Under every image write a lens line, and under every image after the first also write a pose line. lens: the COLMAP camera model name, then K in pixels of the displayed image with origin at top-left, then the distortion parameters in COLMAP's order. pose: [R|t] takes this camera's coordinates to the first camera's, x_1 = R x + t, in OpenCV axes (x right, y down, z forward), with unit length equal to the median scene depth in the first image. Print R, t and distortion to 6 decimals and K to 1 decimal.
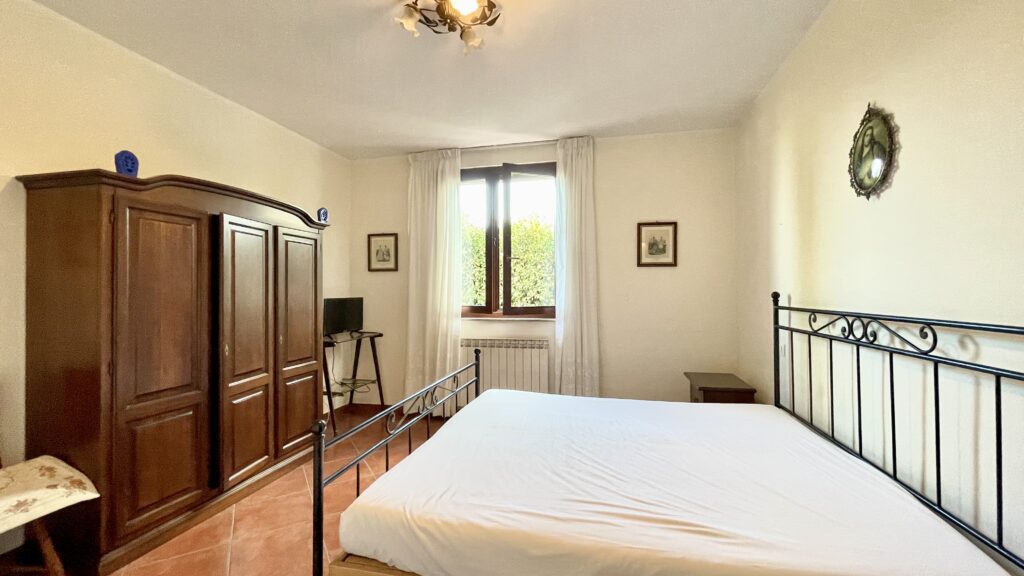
lens RADIAL K [[412.6, 0, 514.5], [0, 412.6, 287.8], [0, 0, 1]] dist [-0.003169, -0.000079]
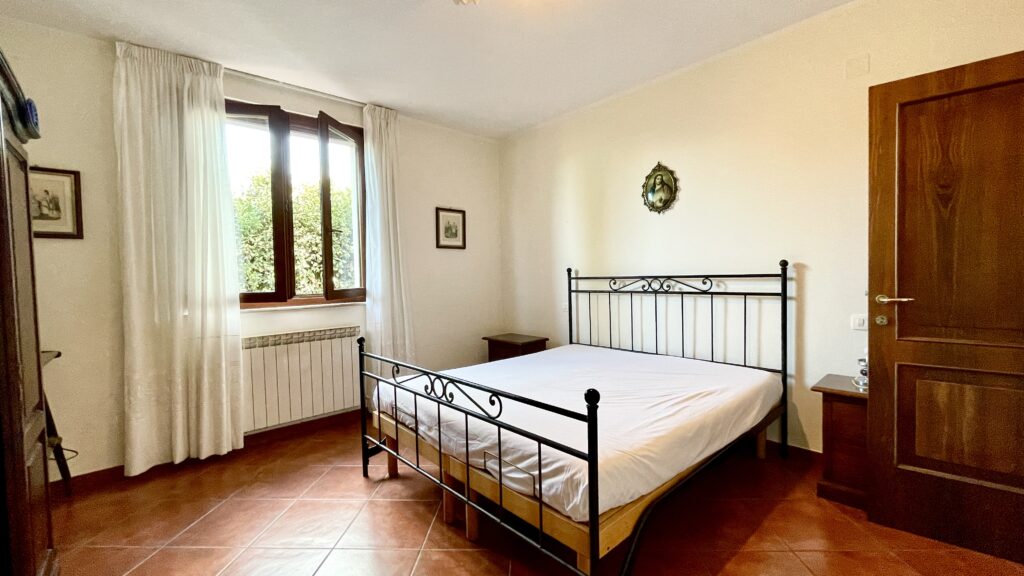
lens RADIAL K [[412.6, 0, 514.5], [0, 412.6, 287.8], [0, 0, 1]] dist [-0.003169, -0.000079]
pose [[0.572165, -0.035795, 0.819357, -0.696701], [0.015533, 0.999341, 0.032811, 0.030215], [-0.819992, -0.006046, 0.572343, 0.318169]]
